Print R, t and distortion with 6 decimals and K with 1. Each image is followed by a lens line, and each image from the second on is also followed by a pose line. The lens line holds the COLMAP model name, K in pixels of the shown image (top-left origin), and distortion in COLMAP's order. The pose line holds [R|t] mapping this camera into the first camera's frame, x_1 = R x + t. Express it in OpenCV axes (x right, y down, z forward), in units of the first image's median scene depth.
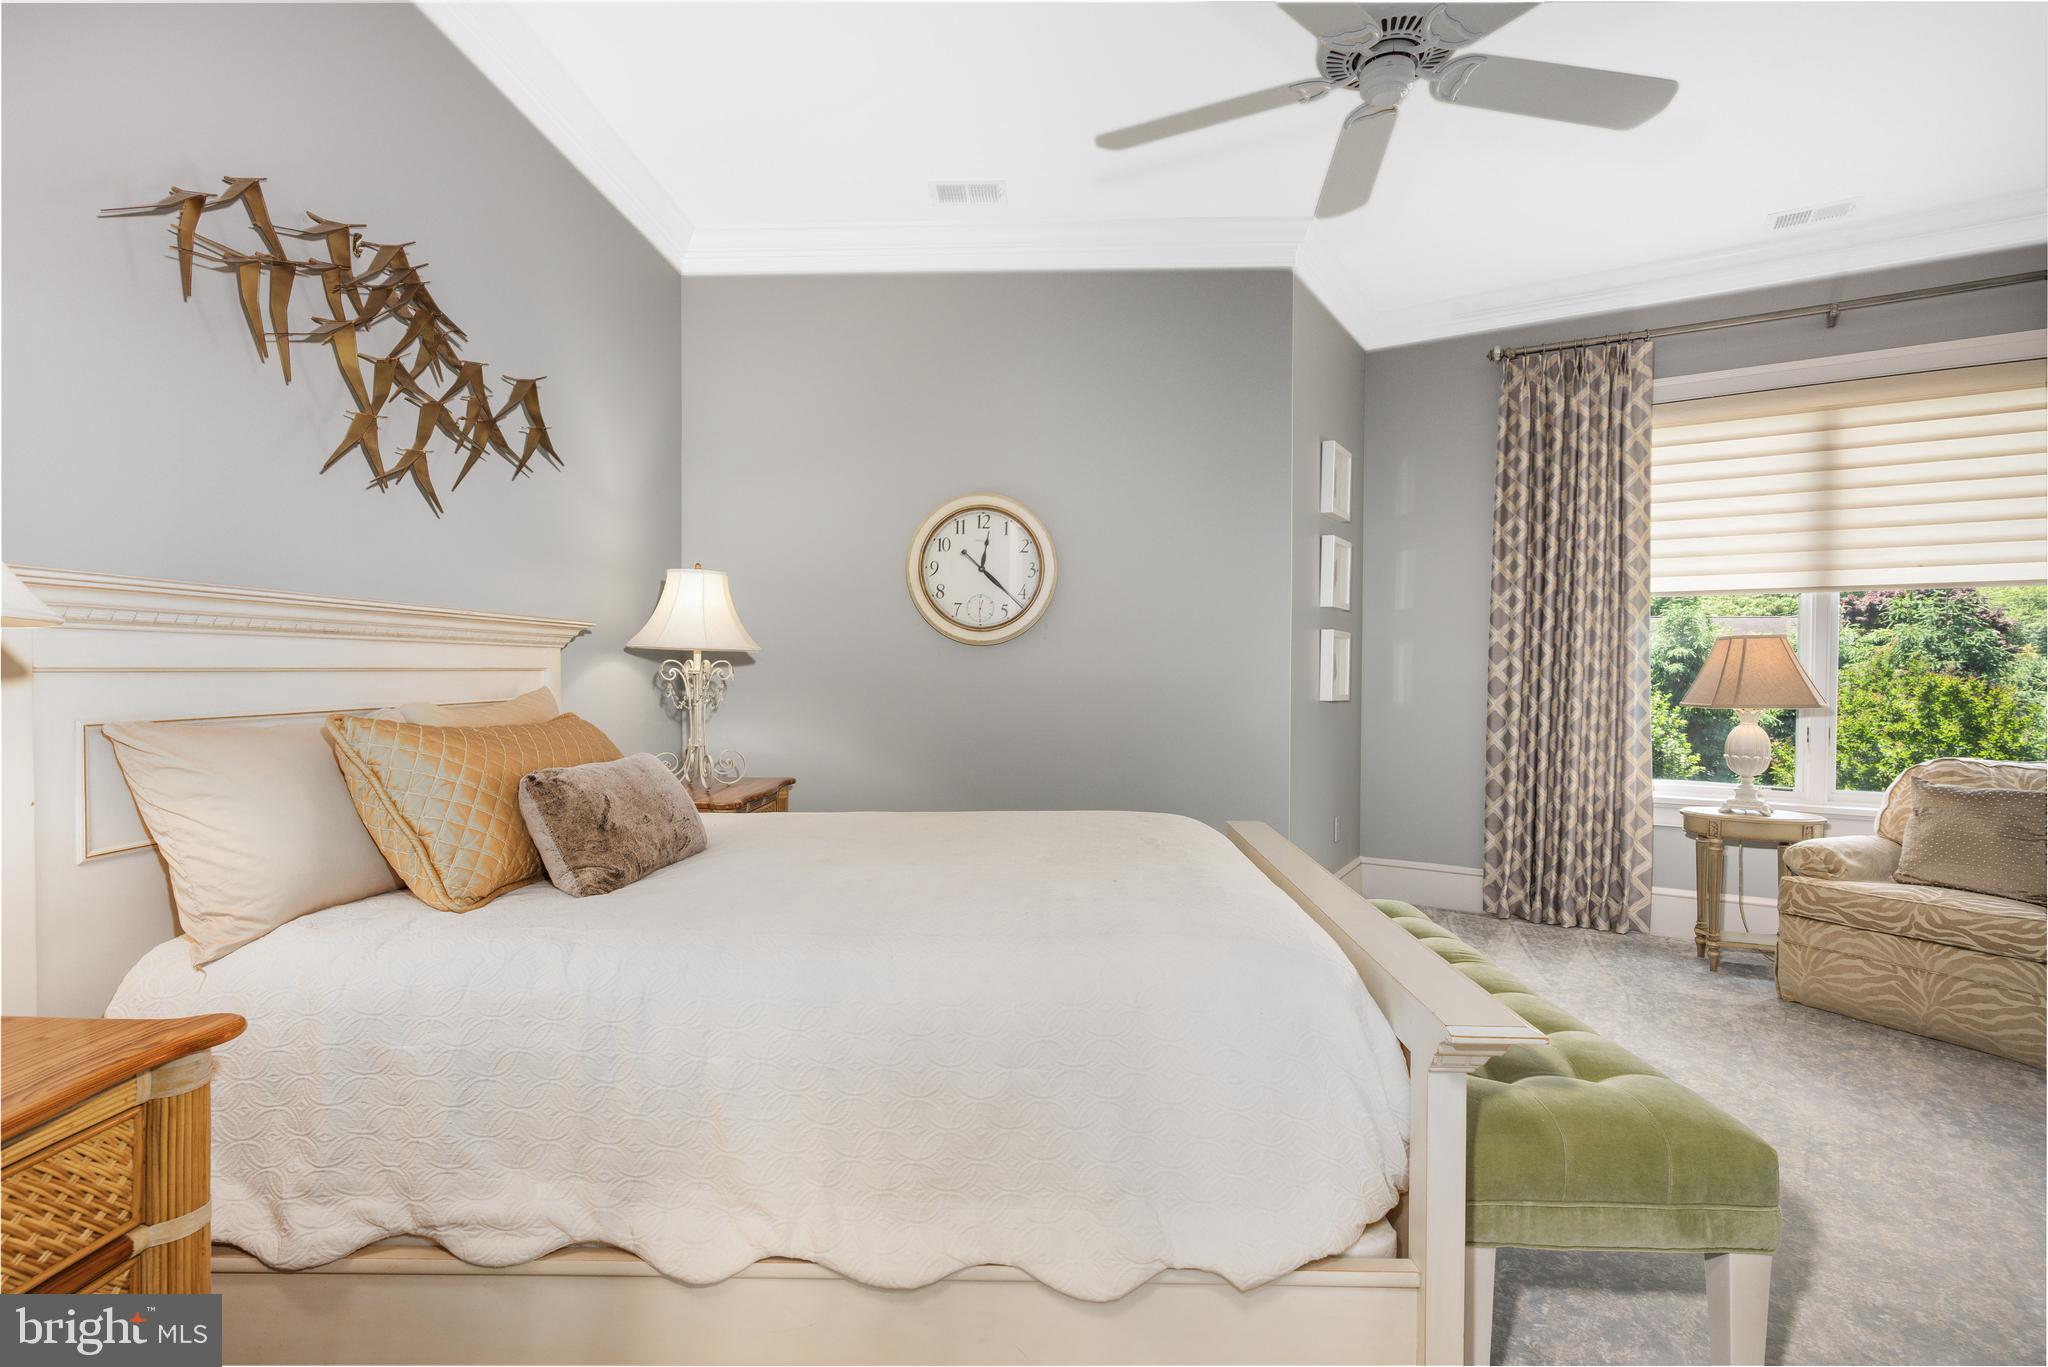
lens RADIAL K [[987.1, 0, 1024.0], [0, 987.1, 683.5], [0, 0, 1]] dist [0.004808, 0.001496]
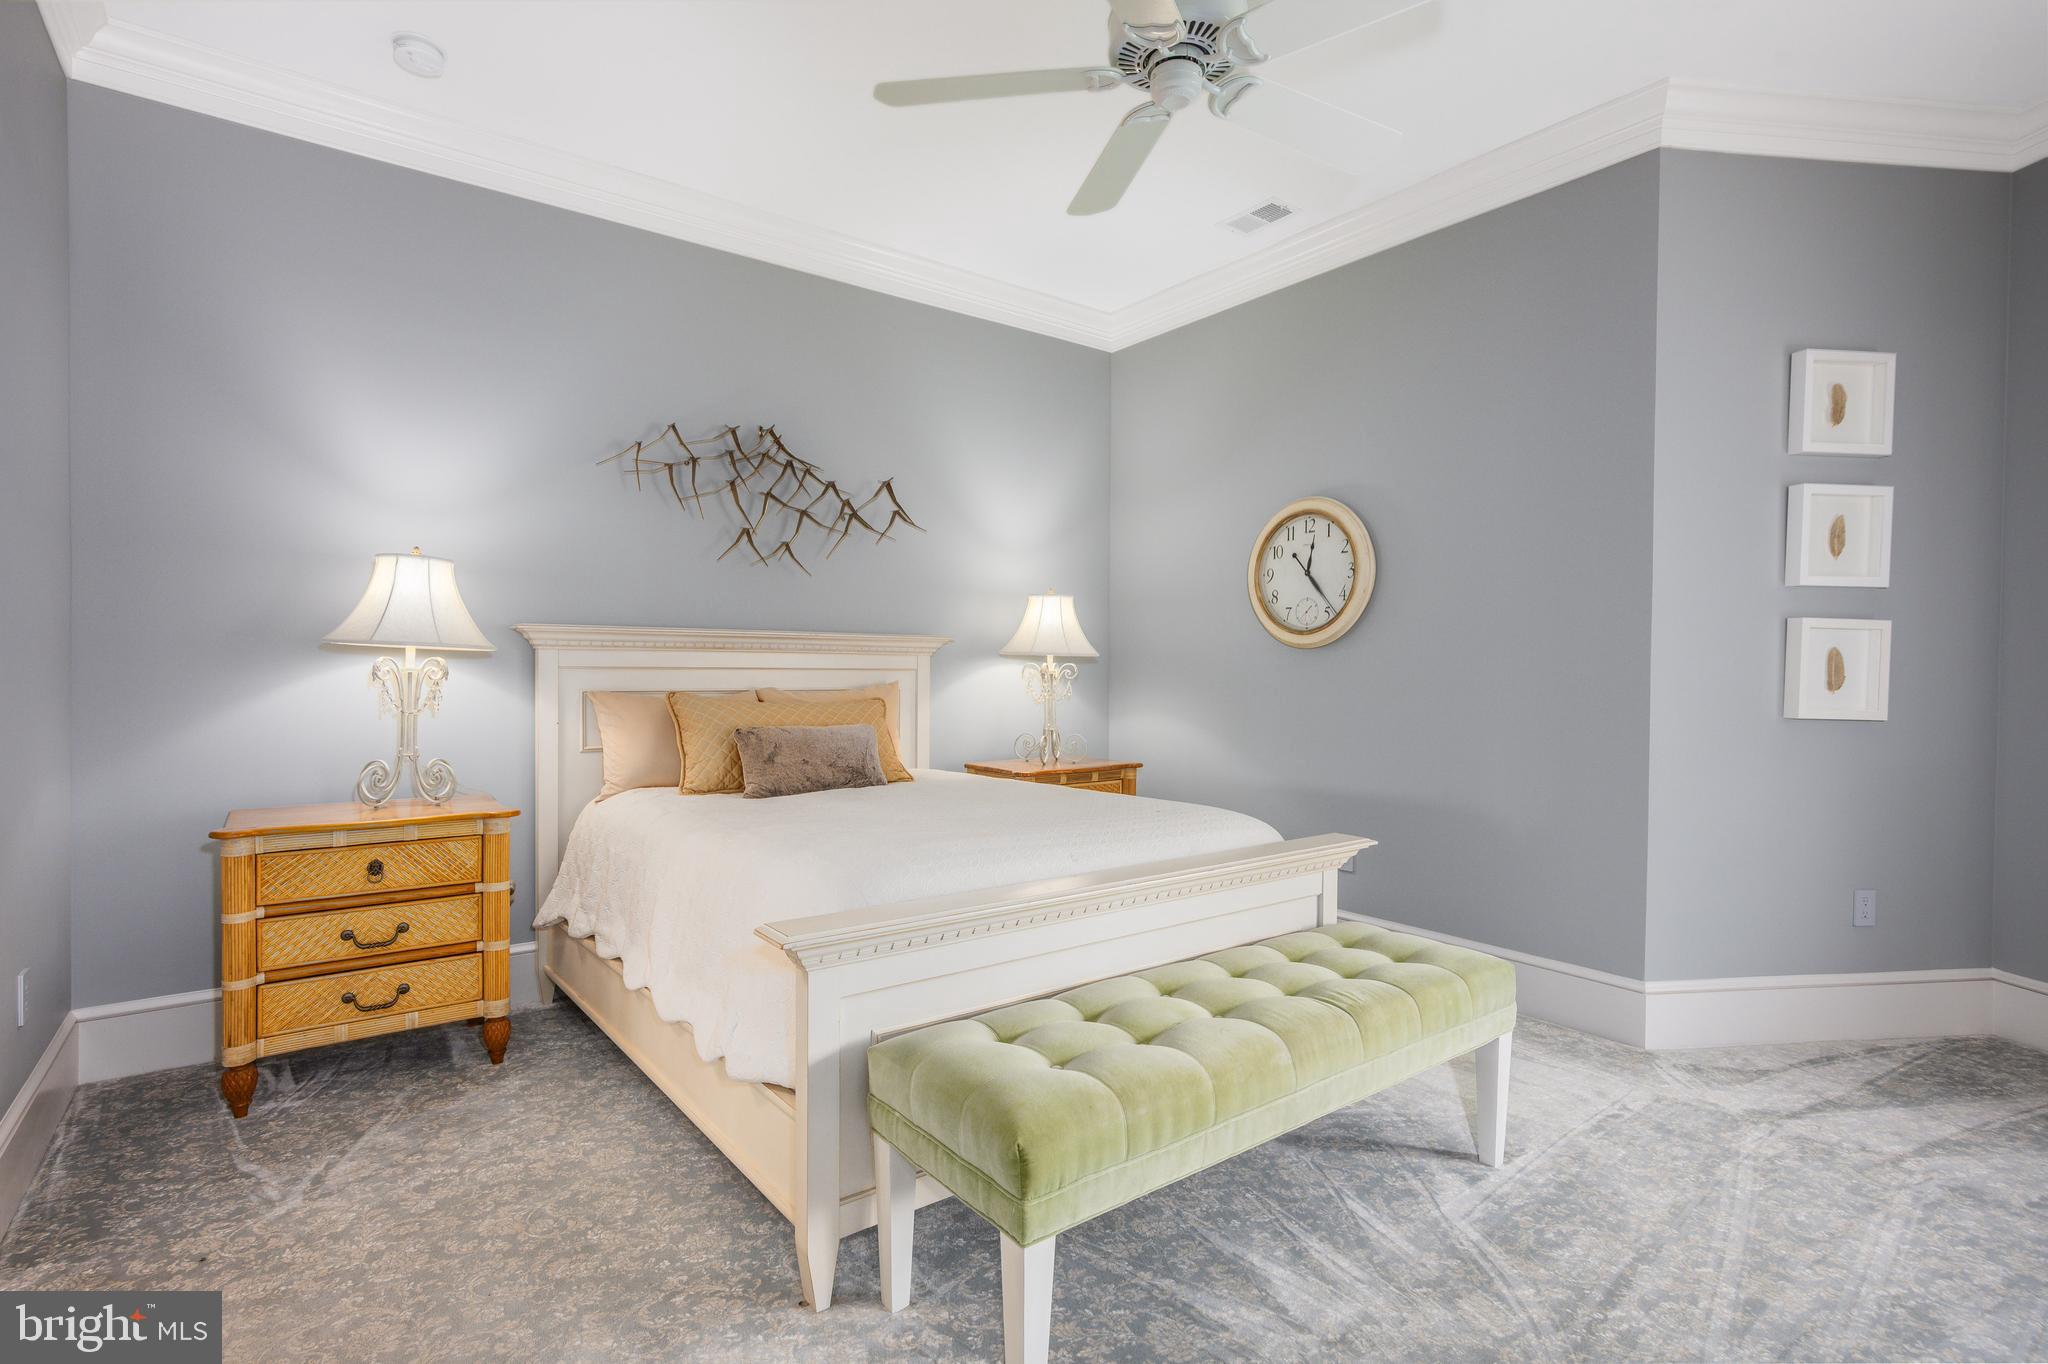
lens RADIAL K [[987.1, 0, 1024.0], [0, 987.1, 682.0], [0, 0, 1]] dist [0.004808, 0.001496]
pose [[0.642343, 0.015328, -0.766264, 0.551954], [-0.019088, 0.999810, 0.003998, -0.002479], [0.766180, 0.012058, 0.642513, 0.126879]]
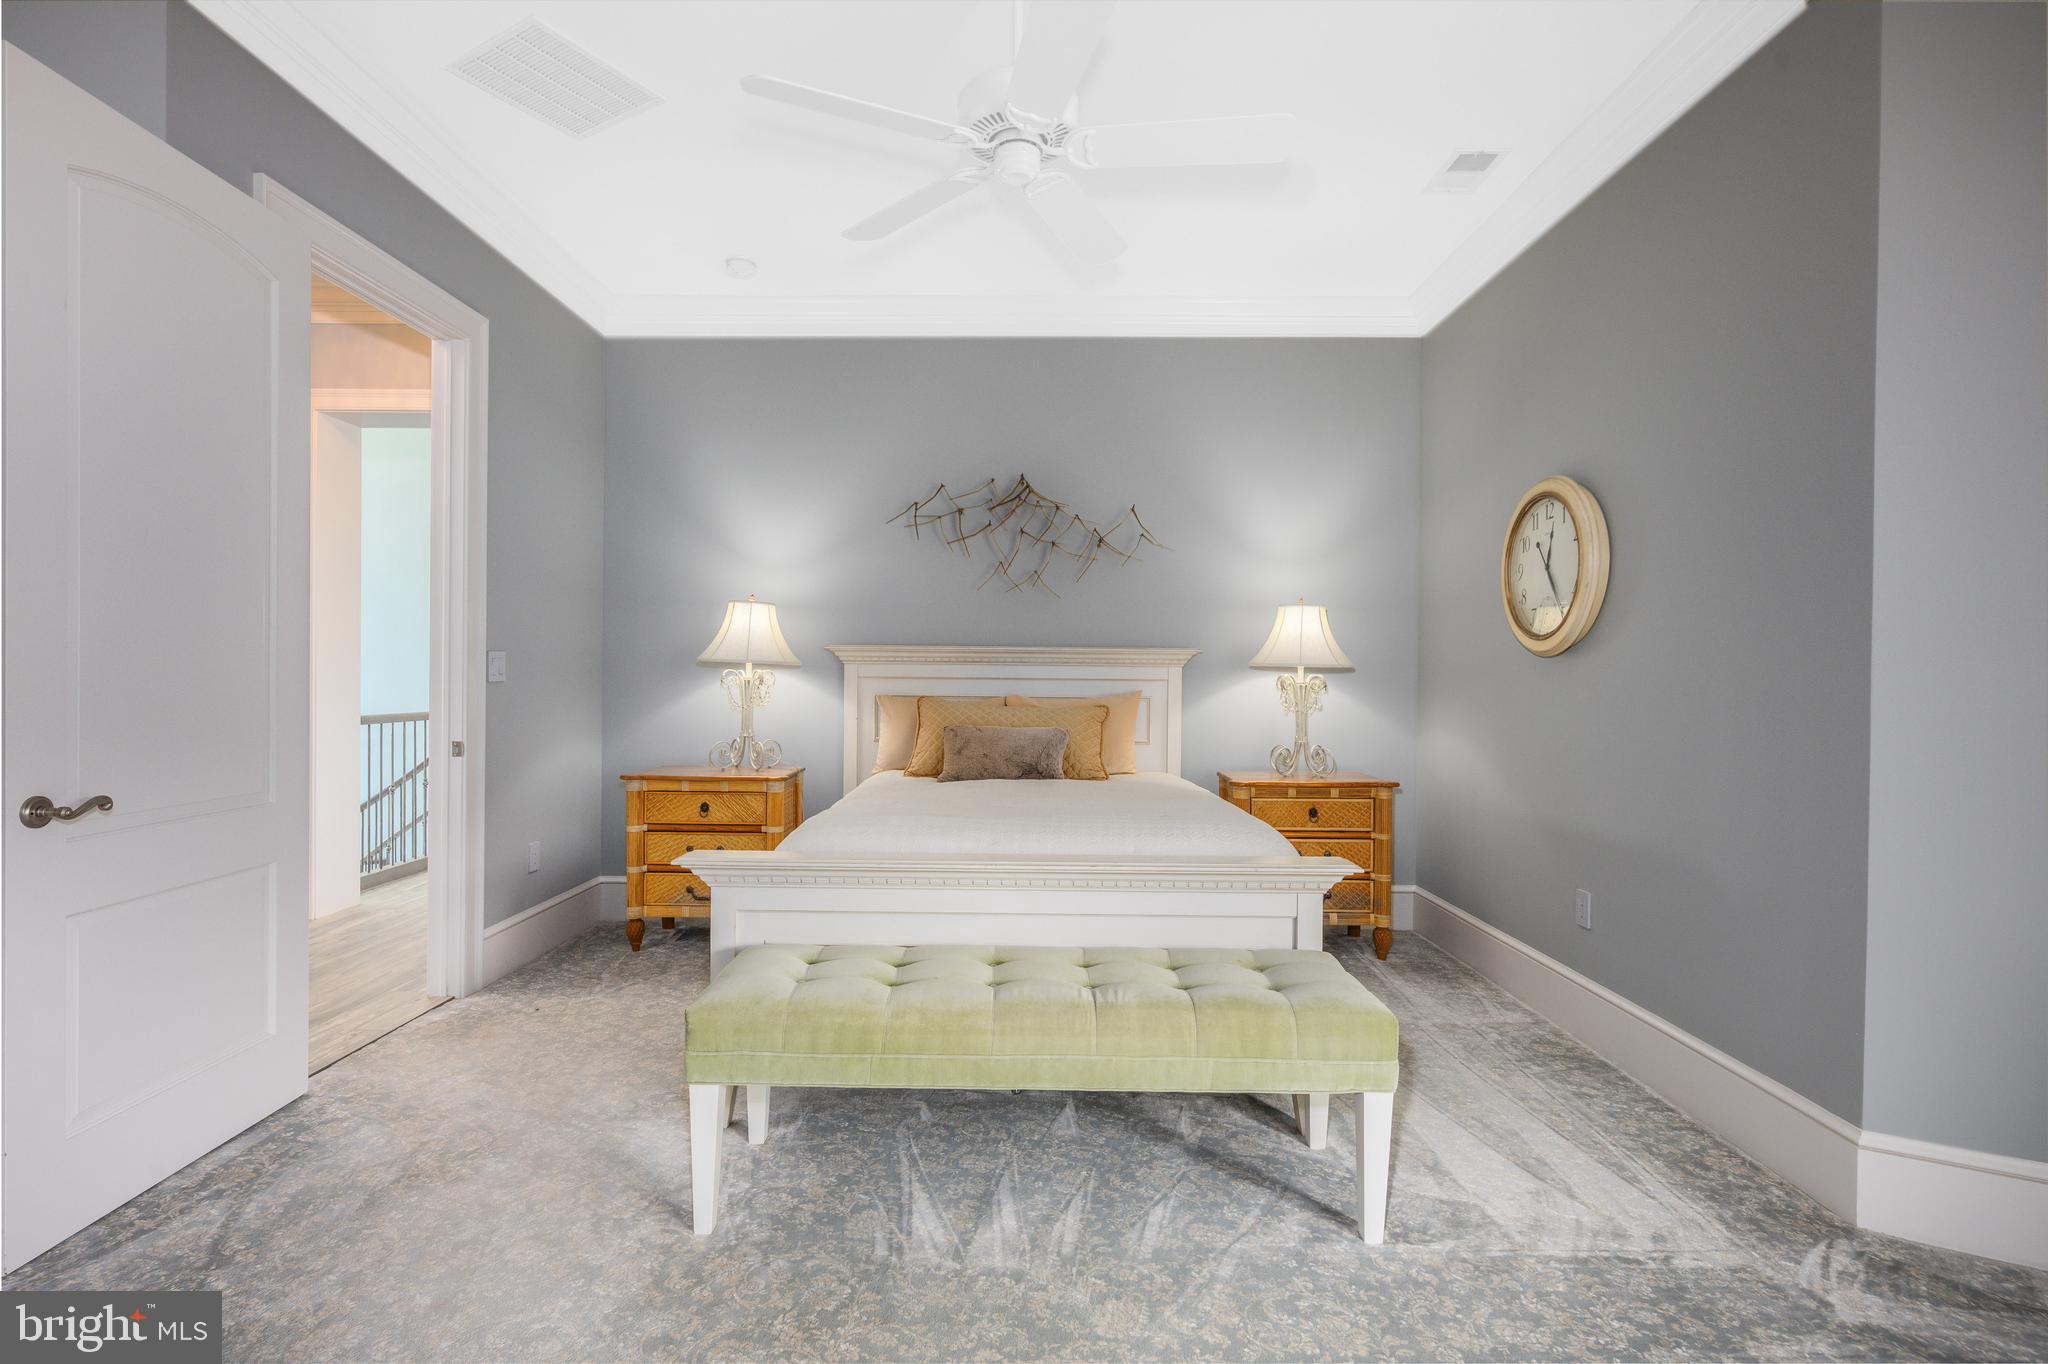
lens RADIAL K [[1000.5, 0, 1027.6], [0, 1000.5, 675.9], [0, 0, 1]] dist [0.007785, 0.000919]
pose [[0.034341, 0.001789, -0.999409, 0.812081], [-0.025069, 0.999685, 0.000928, -0.011317], [0.999096, 0.025022, 0.034375, 0.526562]]
